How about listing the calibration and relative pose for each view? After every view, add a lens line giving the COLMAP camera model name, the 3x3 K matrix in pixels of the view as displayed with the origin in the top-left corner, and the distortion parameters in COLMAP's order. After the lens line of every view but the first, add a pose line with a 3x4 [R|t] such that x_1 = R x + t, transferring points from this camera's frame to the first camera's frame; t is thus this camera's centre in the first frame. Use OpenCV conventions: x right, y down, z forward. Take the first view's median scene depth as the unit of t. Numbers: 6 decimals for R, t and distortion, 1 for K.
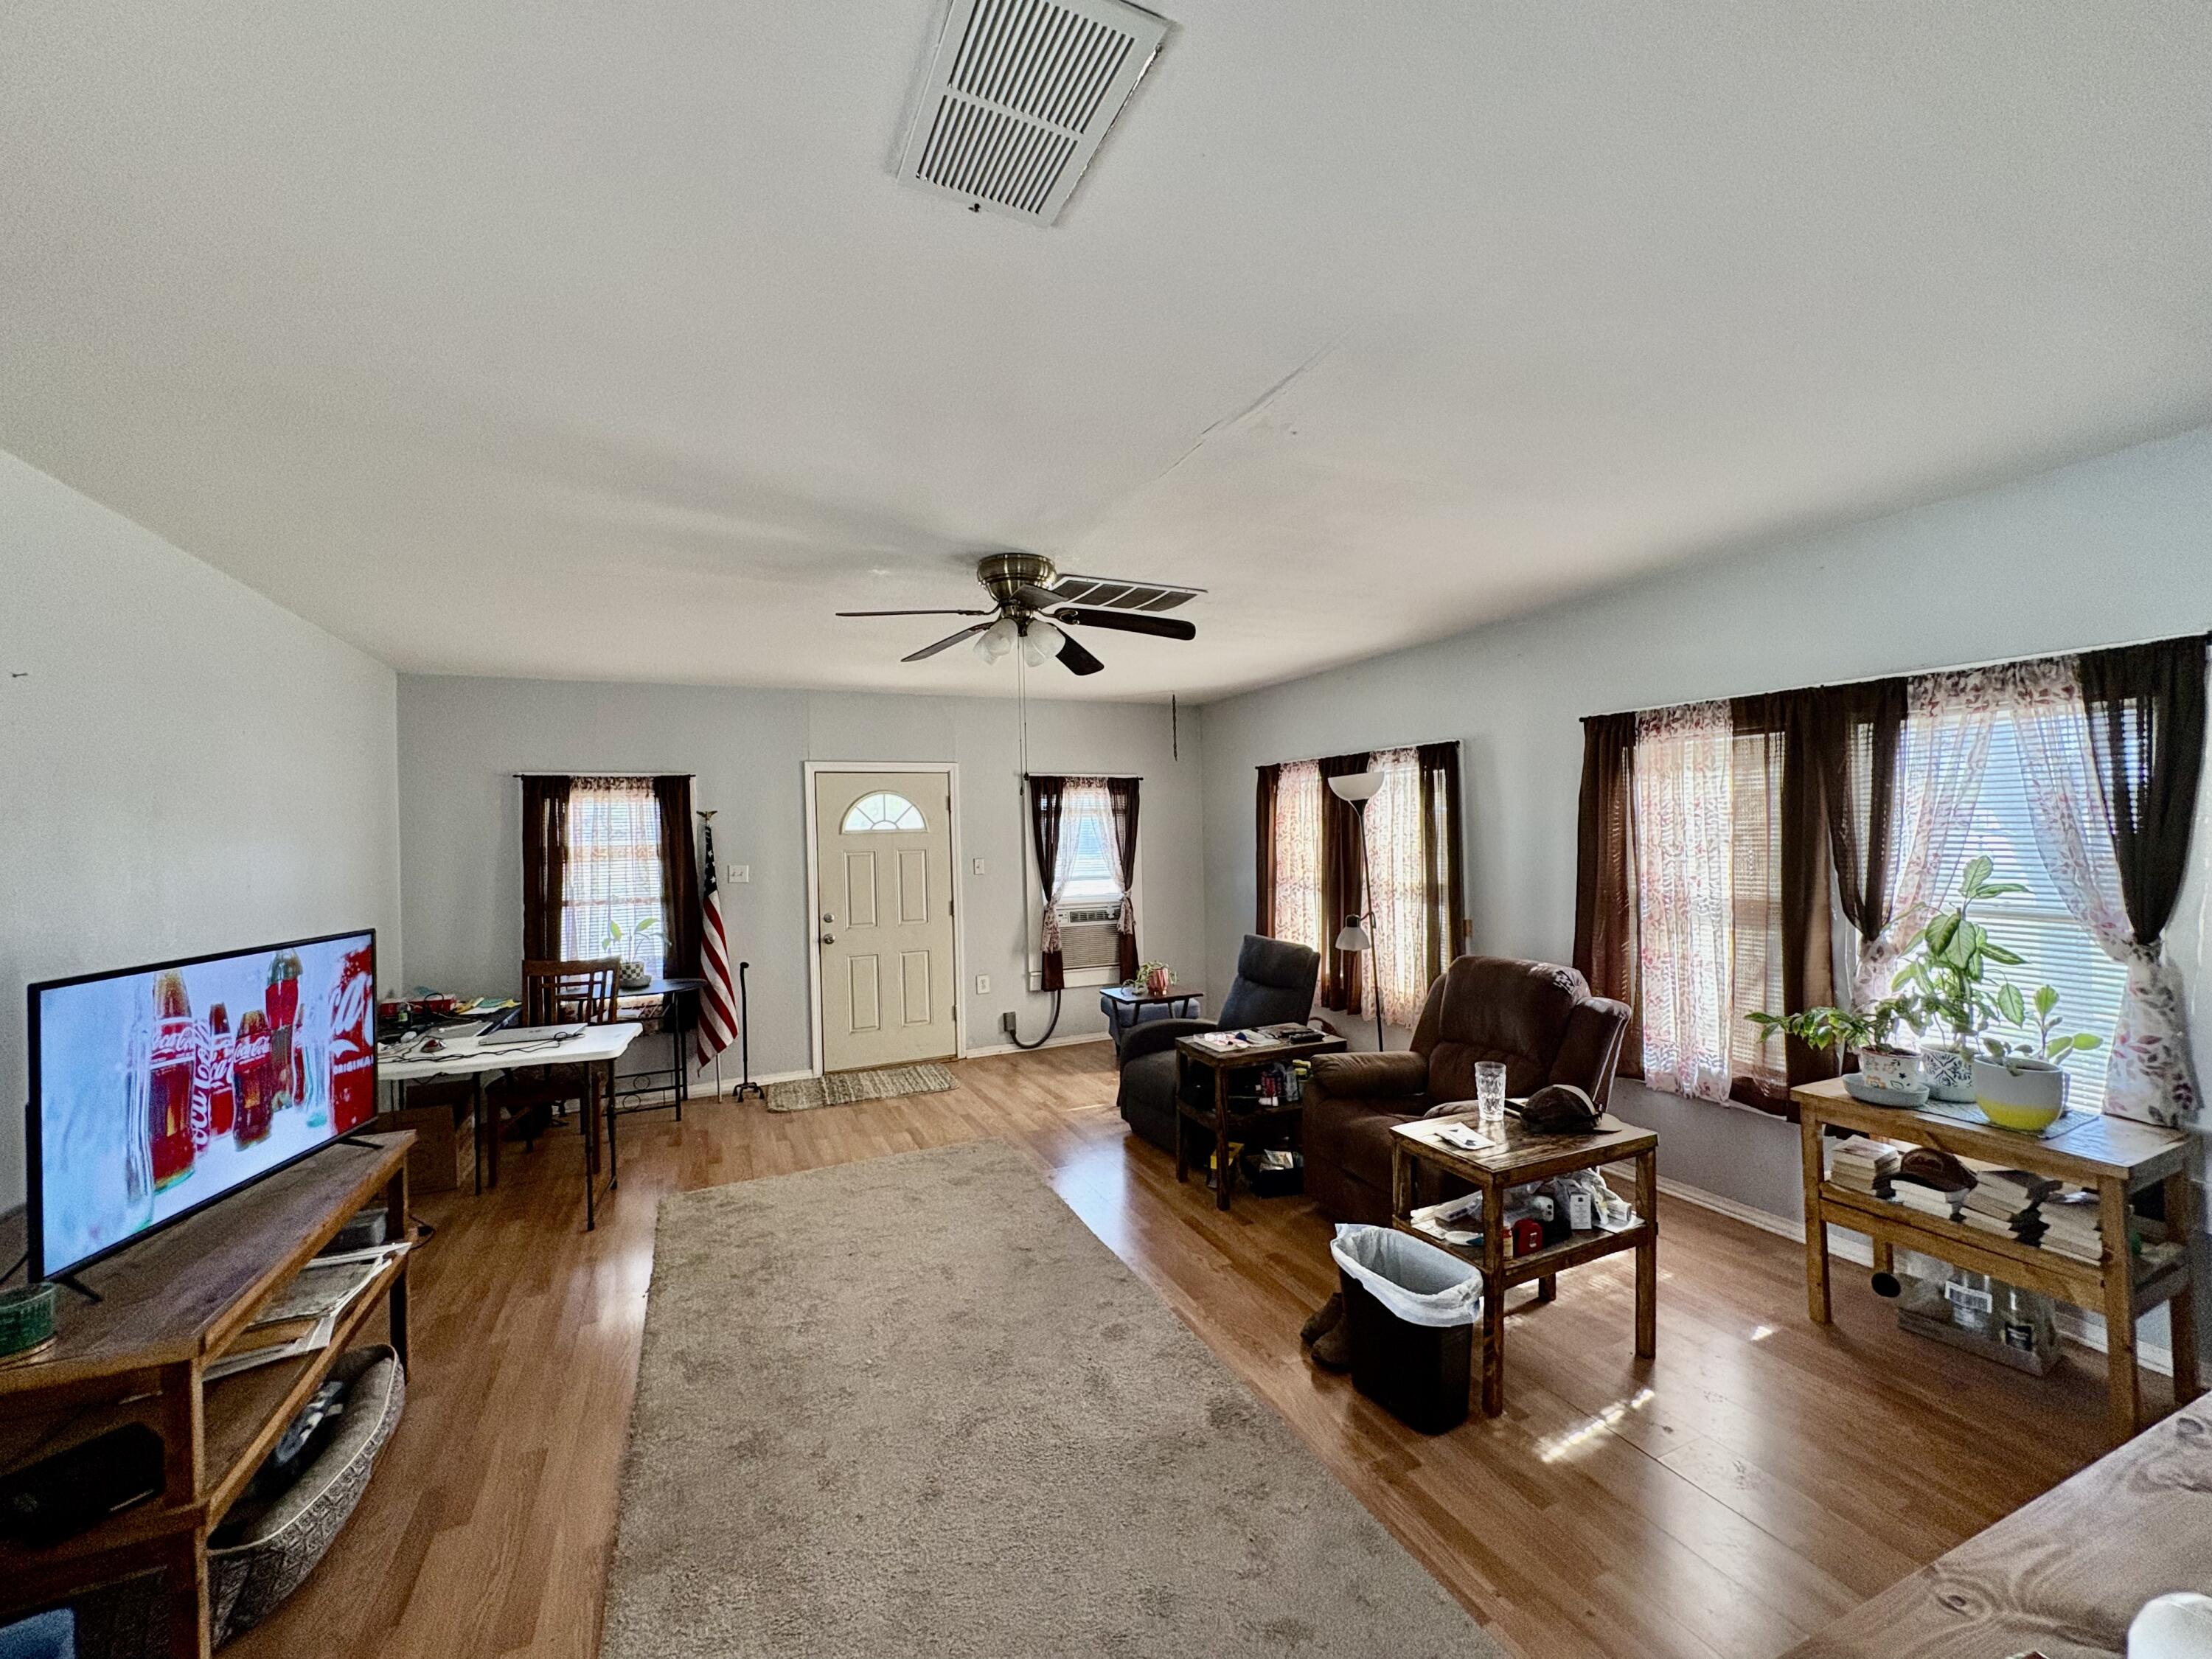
lens RADIAL K [[887.0, 0, 1105.7], [0, 887.0, 827.7], [0, 0, 1]] dist [0.000955, 0.000296]
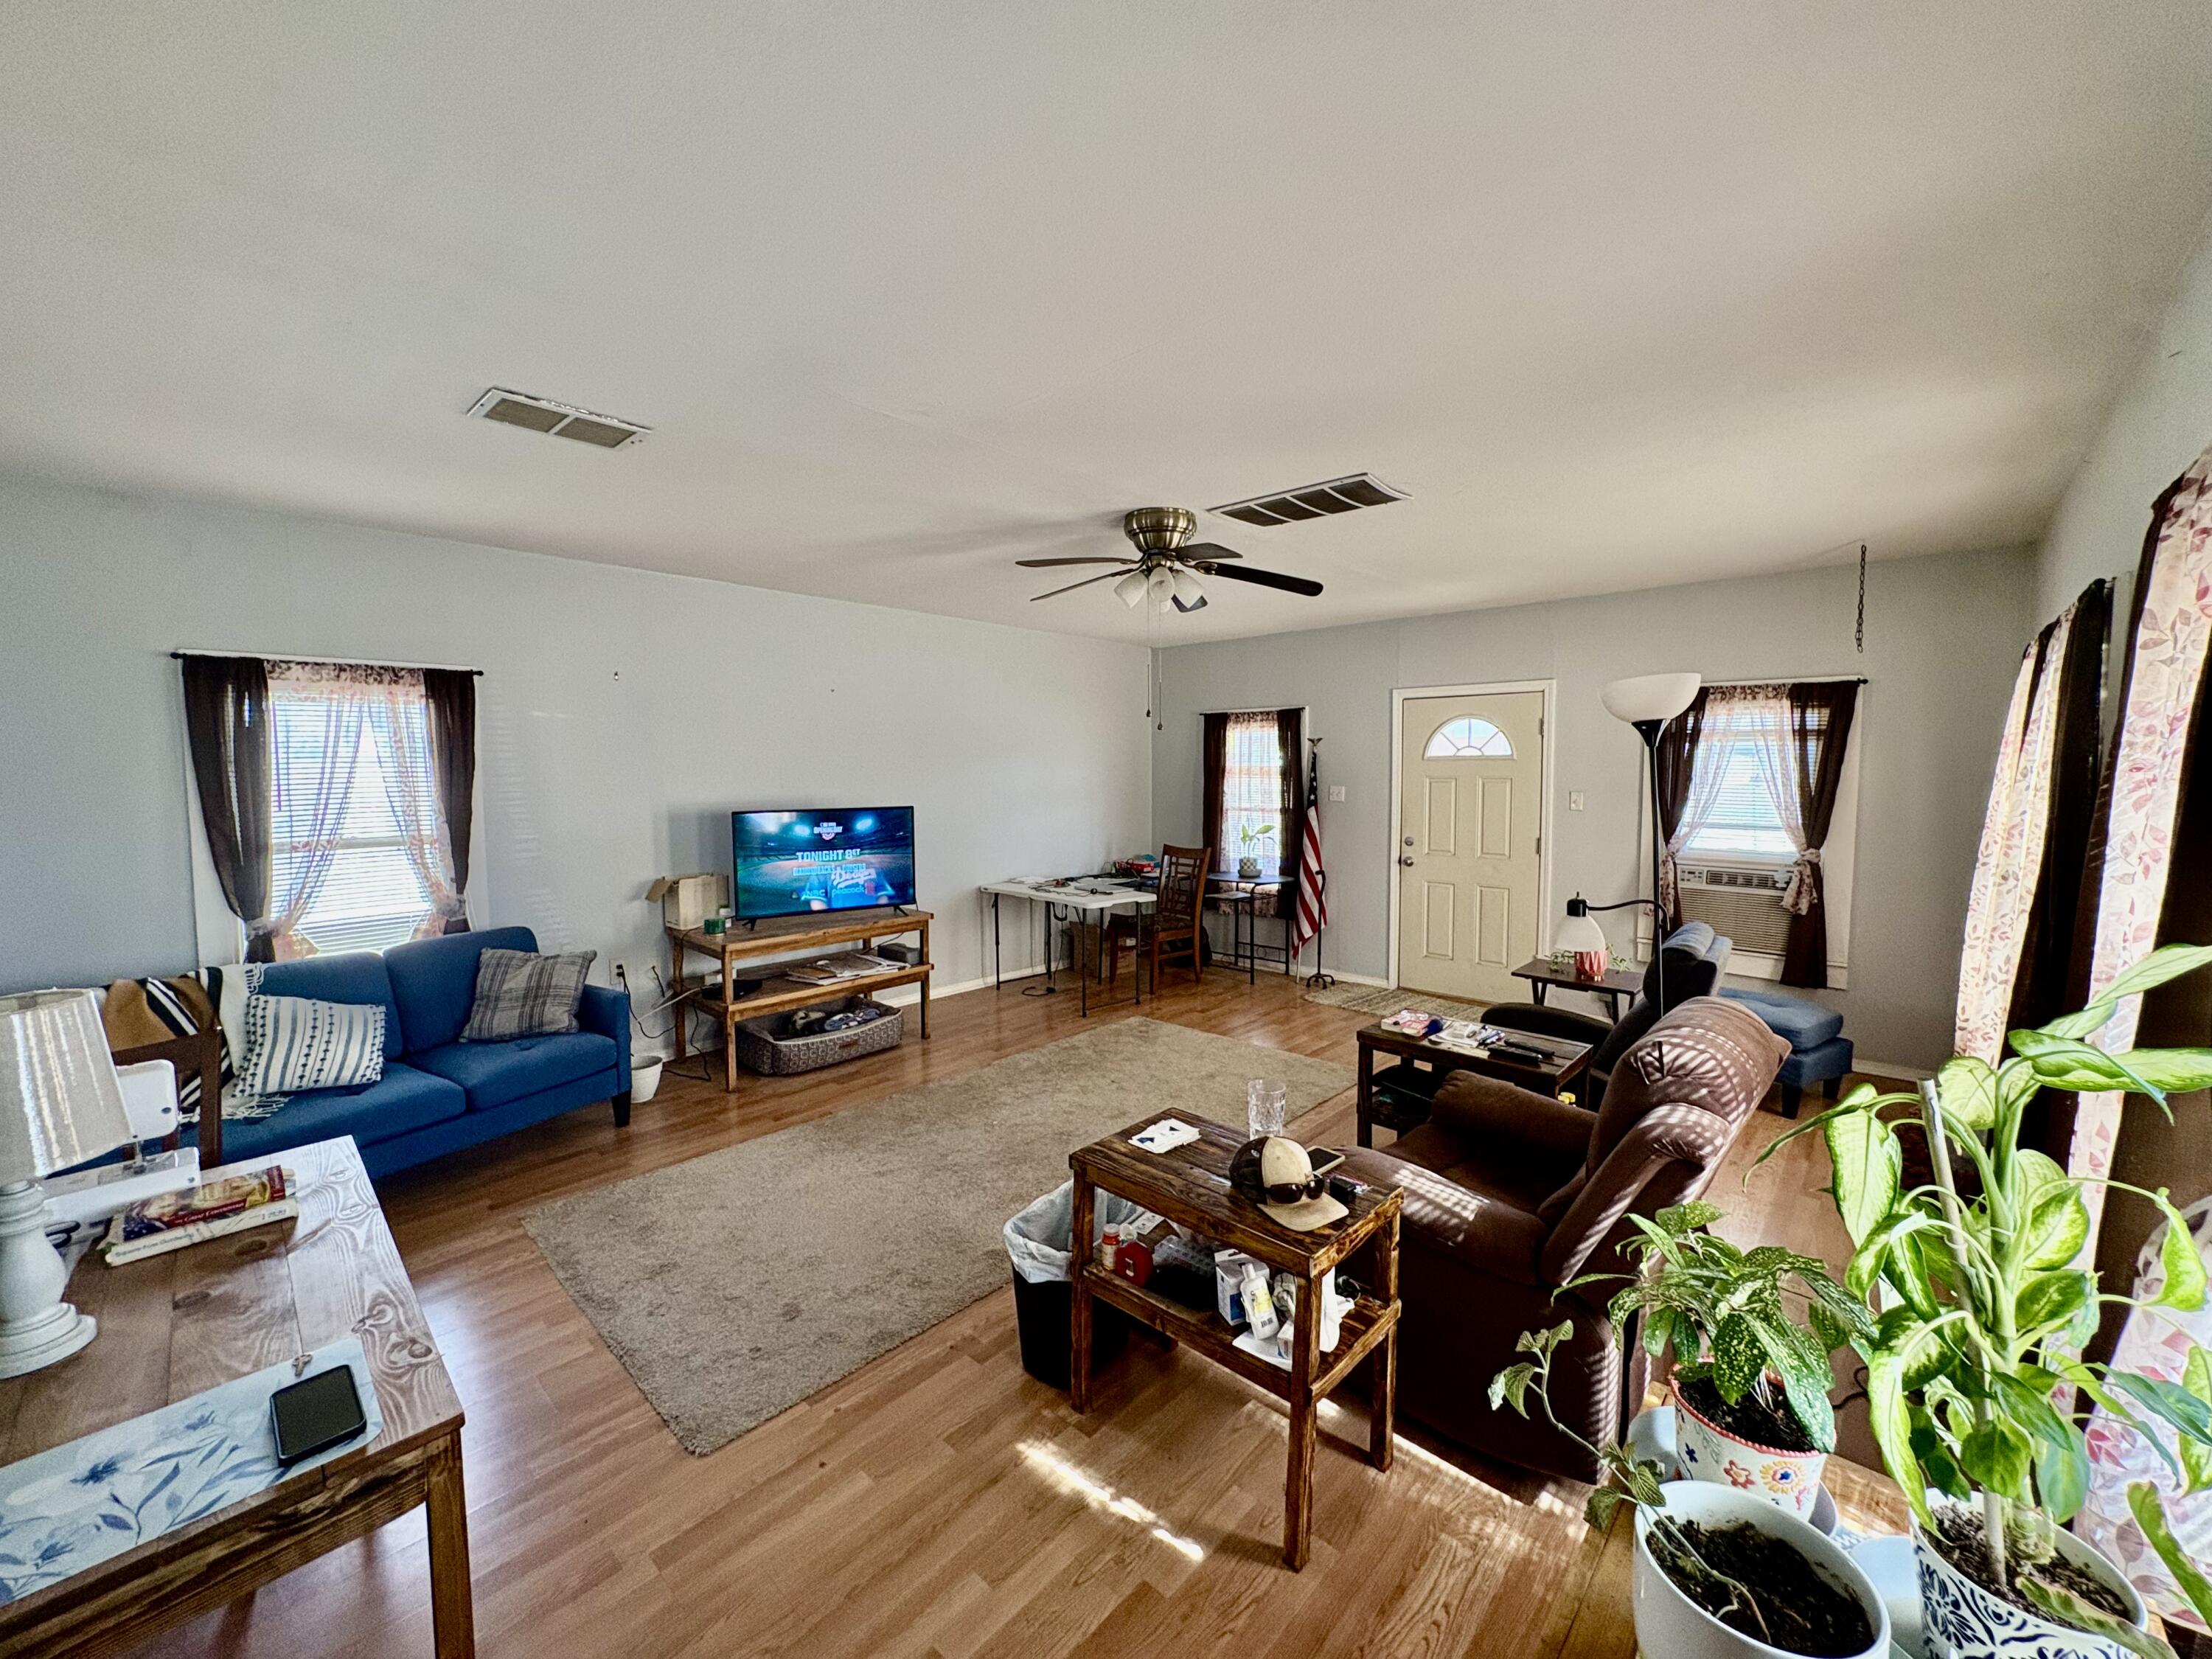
lens RADIAL K [[887.0, 0, 1103.8], [0, 887.0, 831.1], [0, 0, 1]] dist [0.000955, 0.000296]
pose [[0.387443, 0.092486, -0.917243, 0.515980], [-0.002787, 0.995068, 0.099157, -0.011478], [0.921889, -0.035861, 0.385790, 0.287755]]
